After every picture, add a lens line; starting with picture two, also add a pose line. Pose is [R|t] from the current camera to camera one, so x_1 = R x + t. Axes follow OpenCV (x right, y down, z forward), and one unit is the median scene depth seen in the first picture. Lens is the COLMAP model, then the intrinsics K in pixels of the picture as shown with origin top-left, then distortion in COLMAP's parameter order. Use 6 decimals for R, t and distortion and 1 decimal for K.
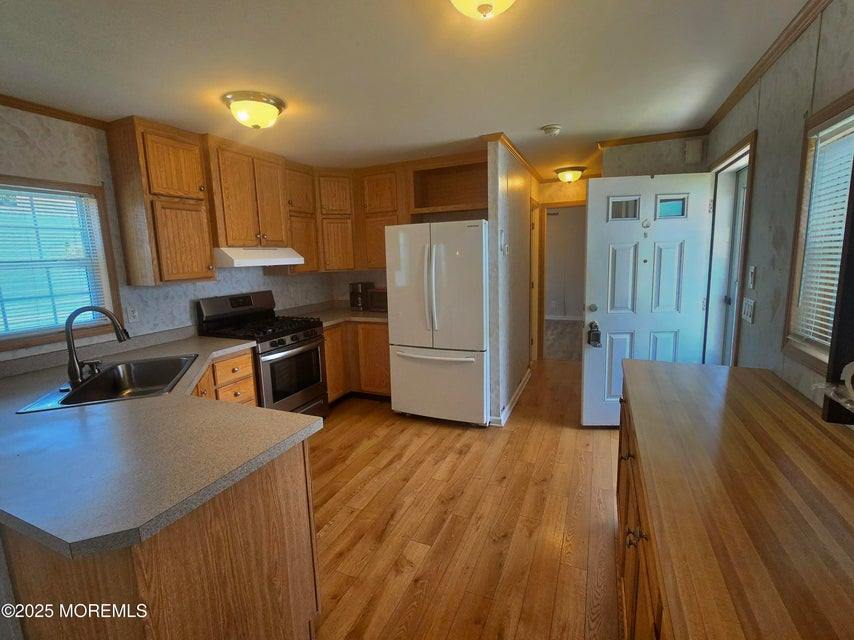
lens RADIAL K [[393.8, 0, 428.0], [0, 393.8, 315.1], [0, 0, 1]] dist [-0.001829, -0.000322]
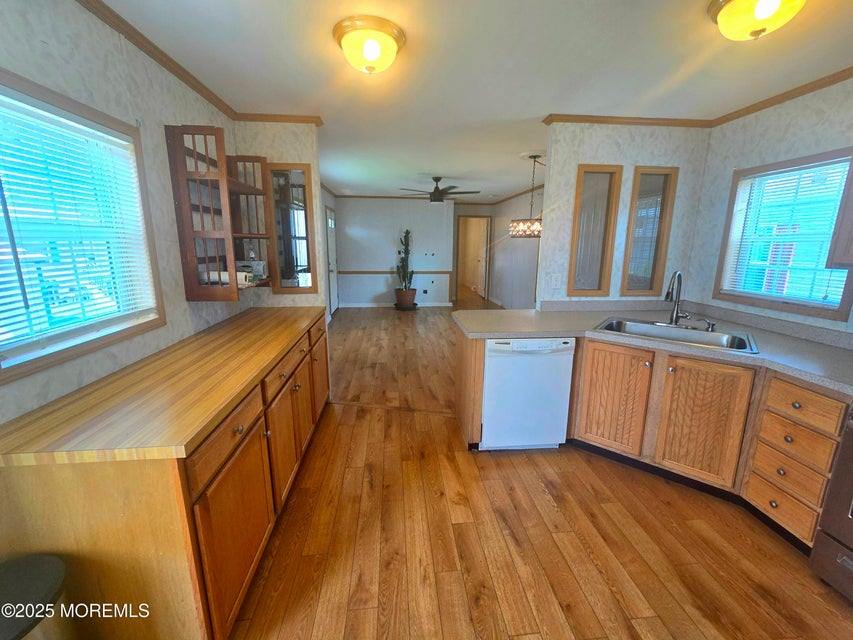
lens RADIAL K [[352.3, 0, 426.9], [0, 352.3, 315.5], [0, 0, 1]] dist [-0.000477, -0.000144]
pose [[-0.874096, 0.122038, -0.470173, 0.326181], [-0.054594, 0.937113, 0.344731, -0.177574], [0.482676, 0.326996, -0.812464, 1.162693]]
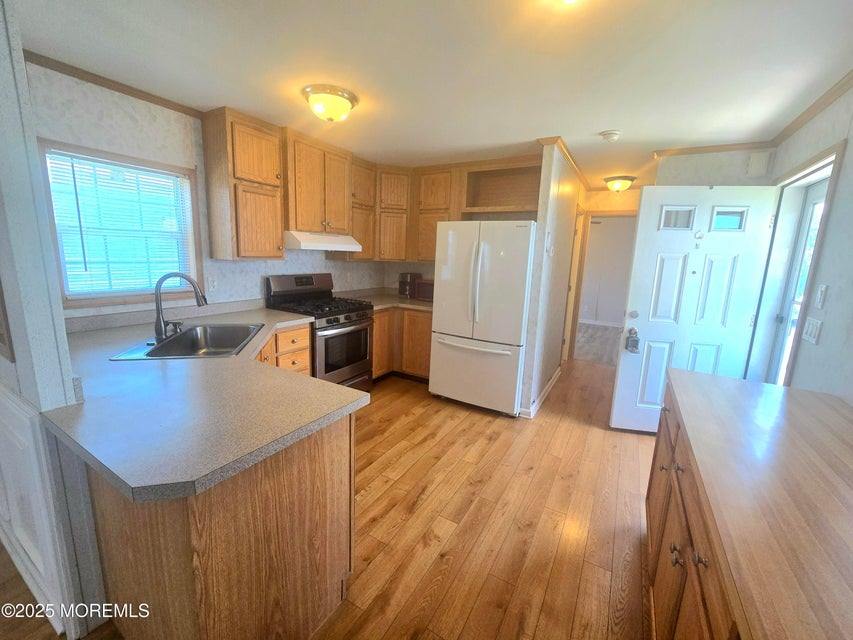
lens RADIAL K [[352.3, 0, 426.9], [0, 352.3, 315.5], [0, 0, 1]] dist [-0.000477, -0.000144]
pose [[0.990791, 0.088754, -0.102257, -0.021332], [-0.086458, 0.995898, 0.026687, 0.007613], [0.104206, -0.017600, 0.994400, 0.045061]]
